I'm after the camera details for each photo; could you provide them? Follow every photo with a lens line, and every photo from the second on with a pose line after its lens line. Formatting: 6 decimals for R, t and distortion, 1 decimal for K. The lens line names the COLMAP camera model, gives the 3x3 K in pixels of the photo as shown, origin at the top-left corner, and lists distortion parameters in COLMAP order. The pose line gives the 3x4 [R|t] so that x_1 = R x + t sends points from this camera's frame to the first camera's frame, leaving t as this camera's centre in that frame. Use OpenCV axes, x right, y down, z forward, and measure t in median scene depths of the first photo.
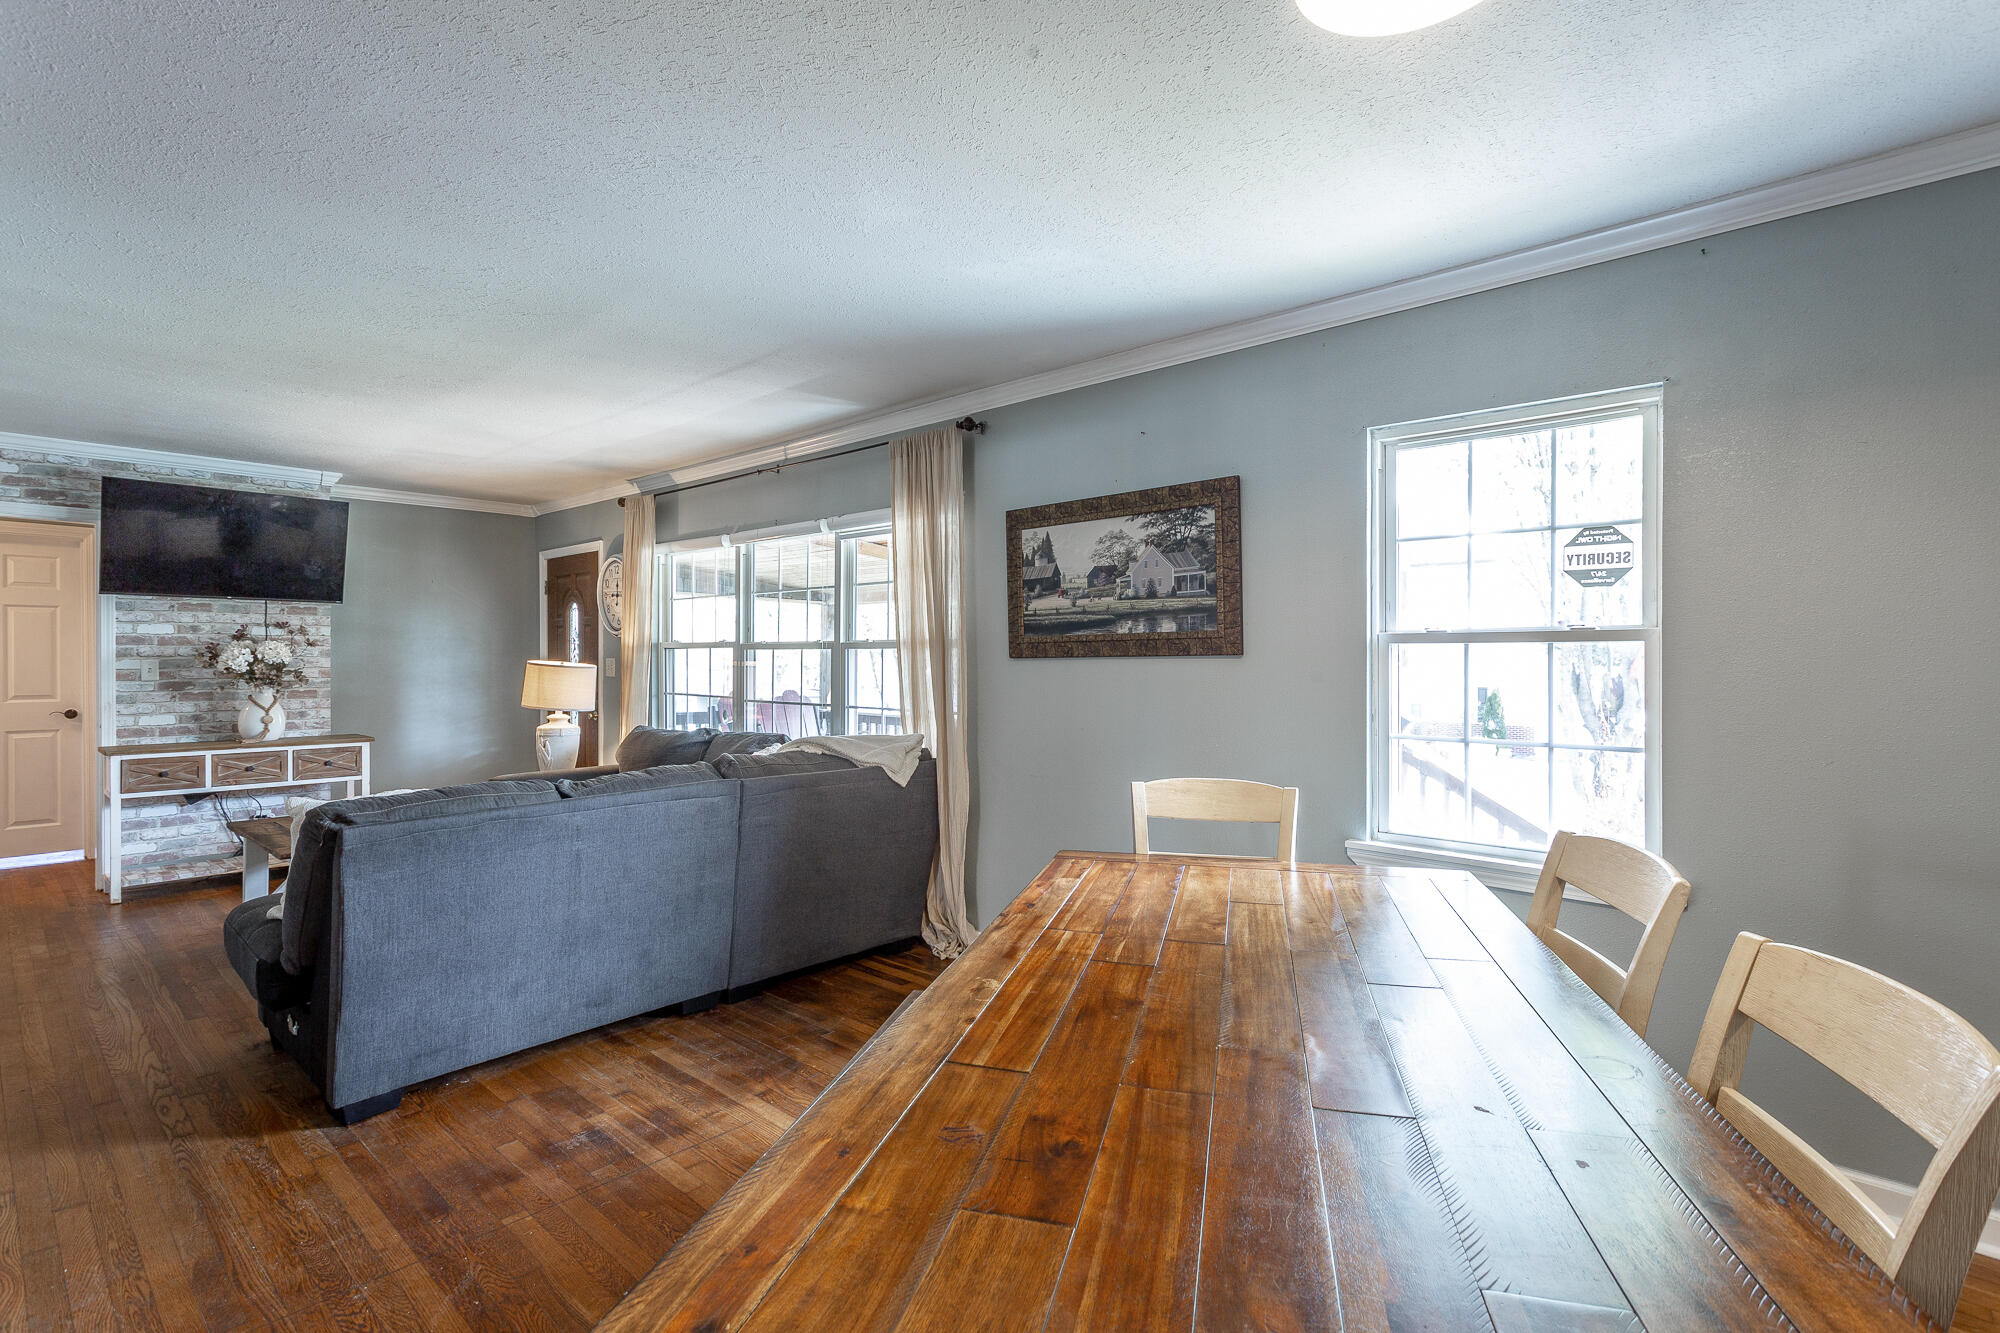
lens RADIAL K [[950.1, 0, 1006.8], [0, 950.1, 663.0], [0, 0, 1]] dist [-0.000562, 0.000069]
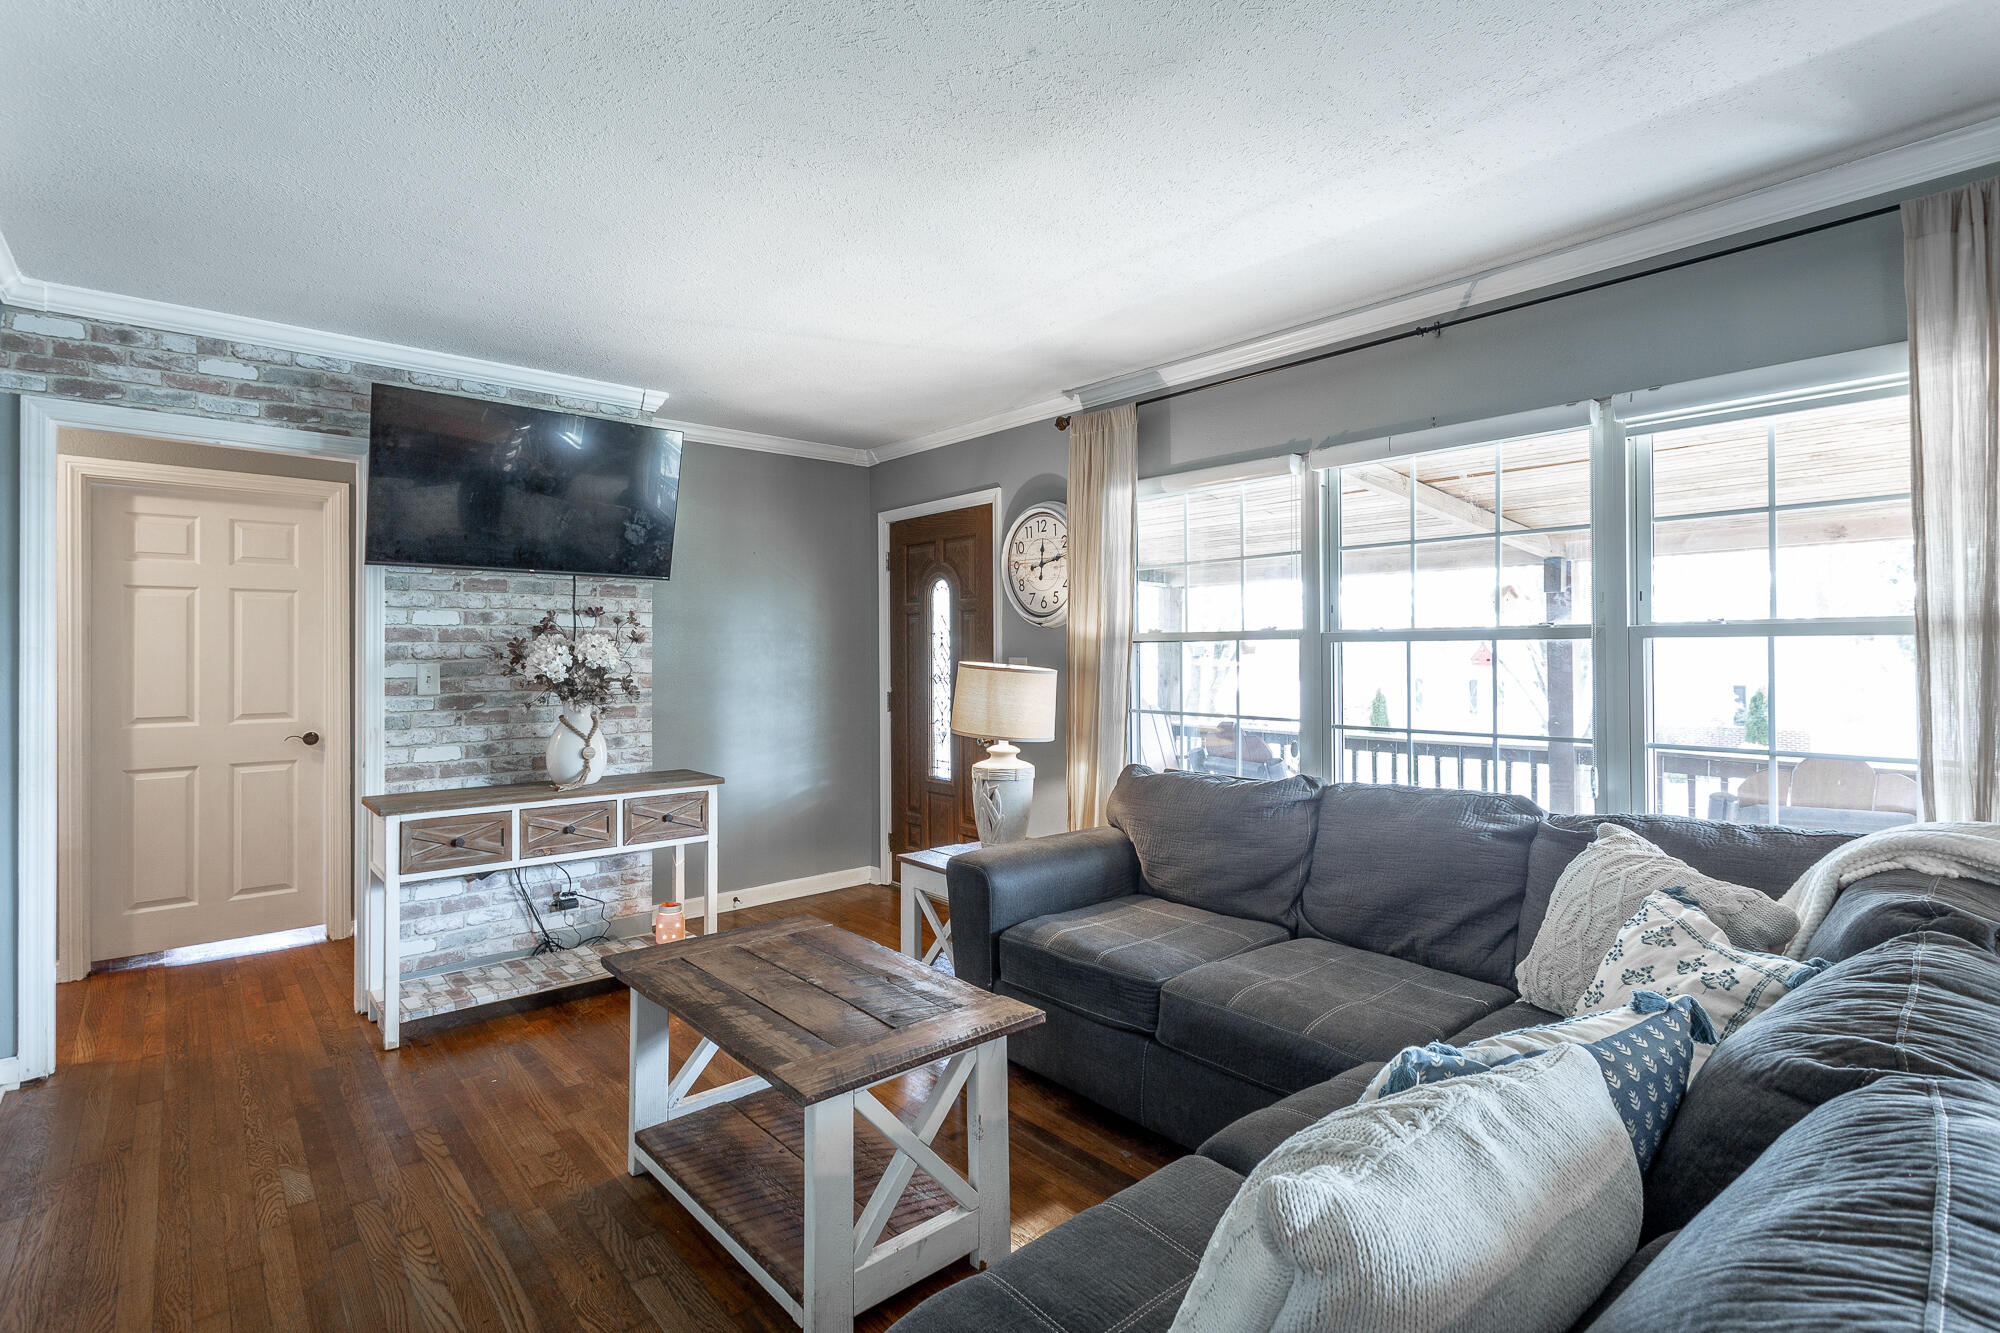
lens RADIAL K [[950.1, 0, 997.1], [0, 950.1, 645.2], [0, 0, 1]] dist [-0.000562, 0.000069]
pose [[0.992903, -0.007104, -0.118715, -0.427021], [0.005307, 0.999867, -0.015441, -0.004009], [0.118809, 0.014702, 0.992808, 0.384692]]
